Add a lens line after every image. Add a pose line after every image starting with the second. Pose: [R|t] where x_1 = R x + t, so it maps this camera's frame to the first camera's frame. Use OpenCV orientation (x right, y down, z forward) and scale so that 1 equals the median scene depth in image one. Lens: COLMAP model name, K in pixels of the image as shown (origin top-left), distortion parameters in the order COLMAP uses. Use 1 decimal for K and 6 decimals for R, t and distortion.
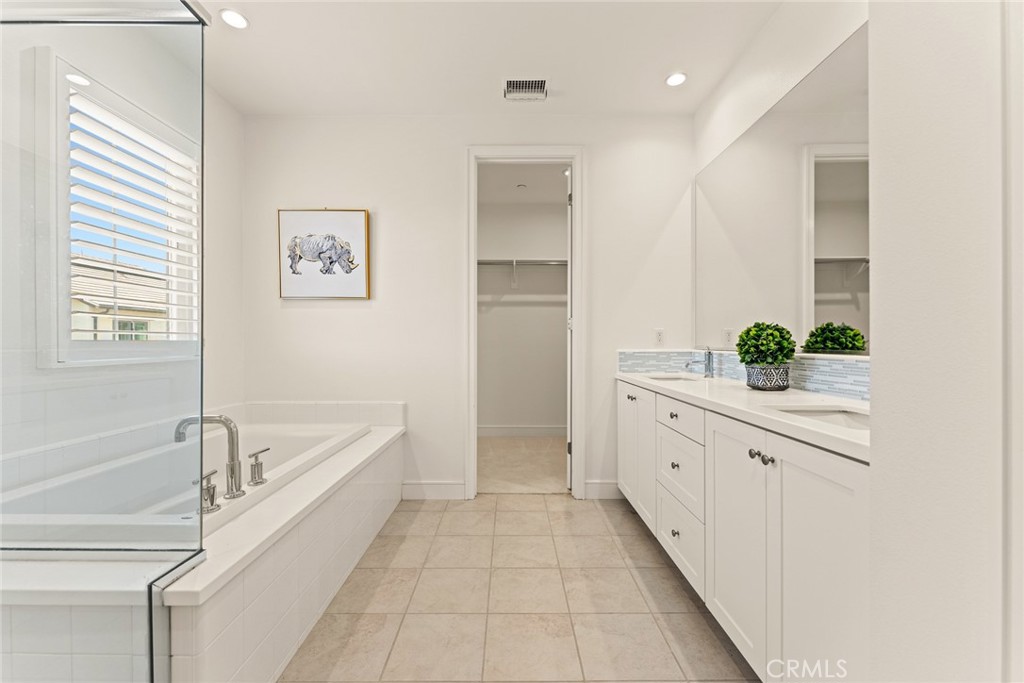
lens RADIAL K [[410.7, 0, 511.9], [0, 410.7, 342.4], [0, 0, 1]] dist [0.000289, 0.000106]
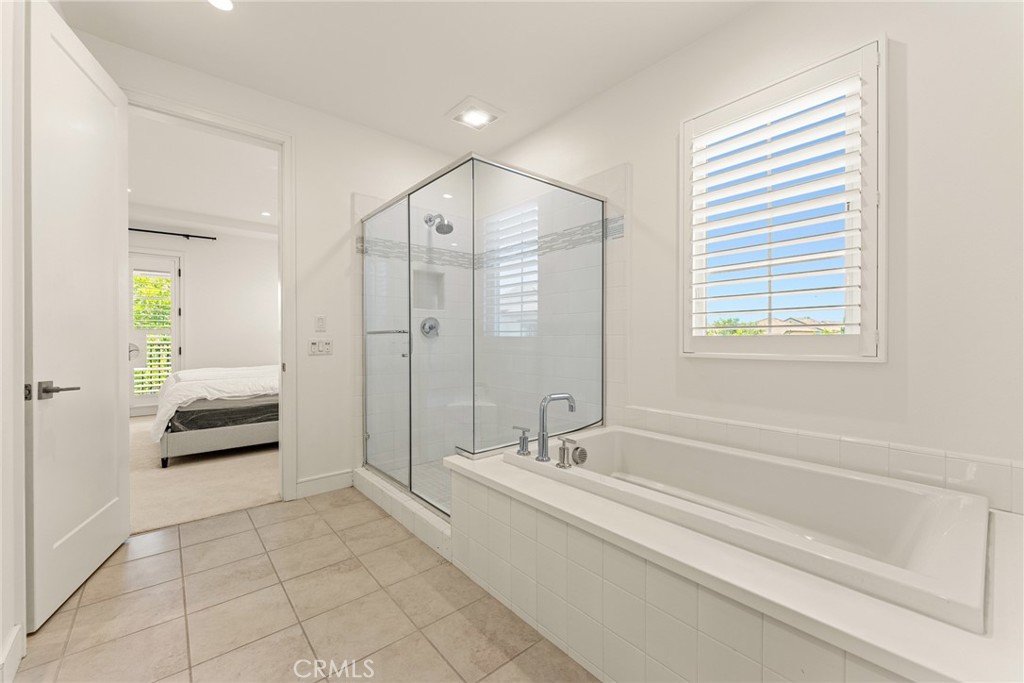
lens RADIAL K [[410.7, 0, 513.6], [0, 410.7, 341.4], [0, 0, 1]] dist [0.000289, 0.000106]
pose [[-0.763398, 0.003615, -0.645918, 0.172425], [-0.002391, 0.999962, 0.008422, 0.001268], [0.645924, 0.007973, -0.763360, 1.621033]]
